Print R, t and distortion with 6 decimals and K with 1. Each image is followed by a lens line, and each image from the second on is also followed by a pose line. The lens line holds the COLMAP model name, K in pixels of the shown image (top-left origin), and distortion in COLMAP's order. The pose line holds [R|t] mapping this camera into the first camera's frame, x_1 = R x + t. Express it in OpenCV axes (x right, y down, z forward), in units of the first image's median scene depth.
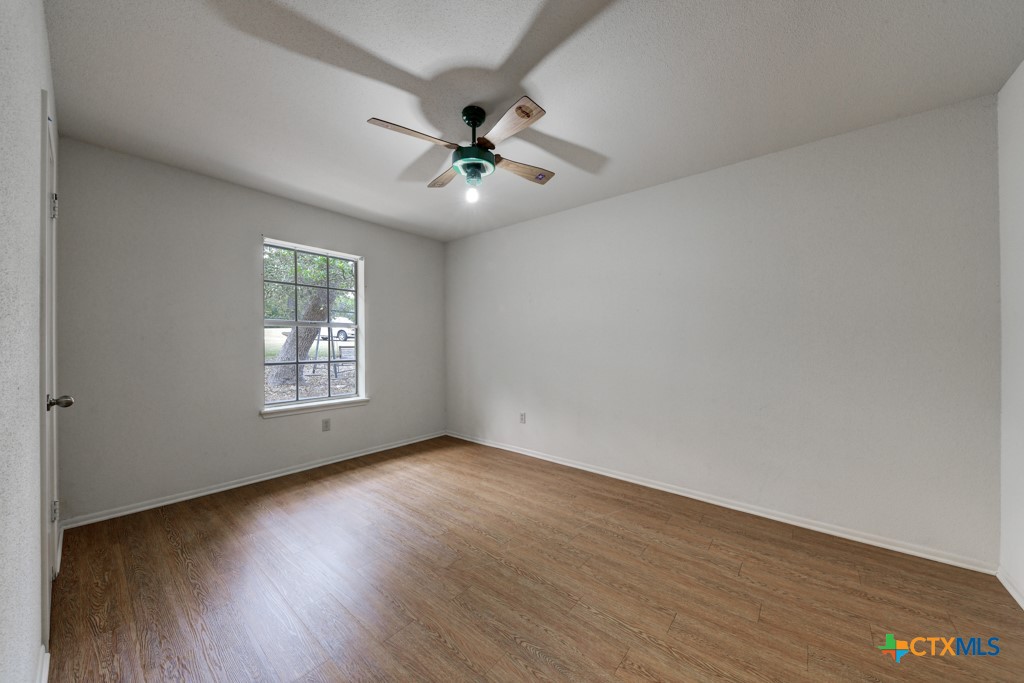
lens RADIAL K [[355.3, 0, 513.4], [0, 355.3, 341.1], [0, 0, 1]] dist [0.002290, 0.000079]
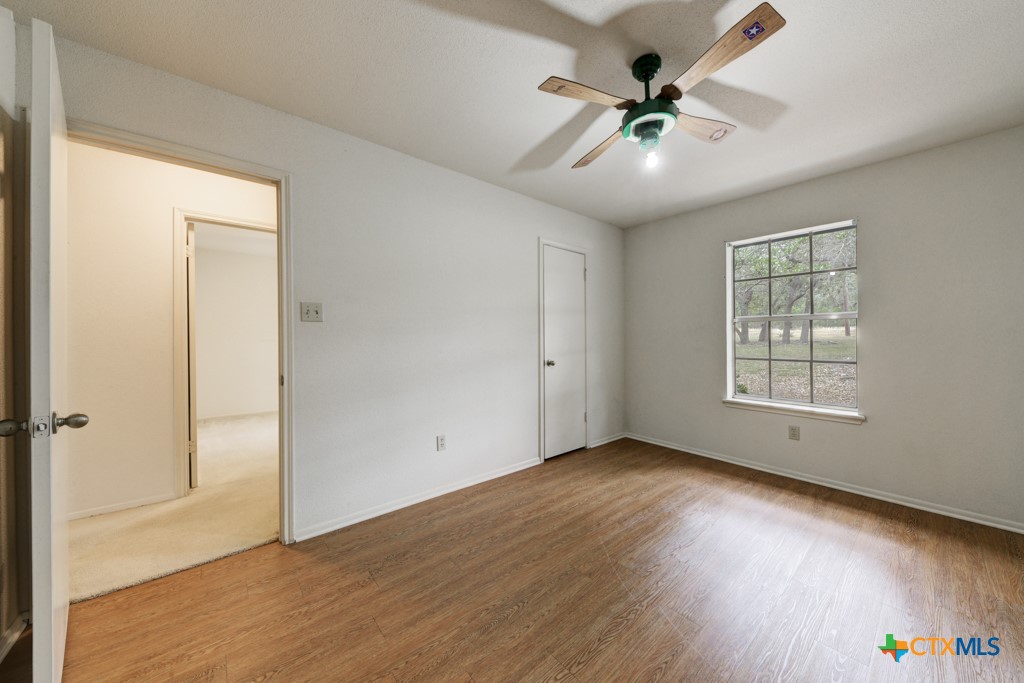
lens RADIAL K [[355.3, 0, 513.1], [0, 355.3, 339.4], [0, 0, 1]] dist [0.002290, 0.000079]
pose [[-0.179626, 0.001755, -0.983733, 0.581692], [0.000304, 0.999998, 0.001728, 0.007517], [0.983735, 0.000011, -0.179626, 0.618257]]
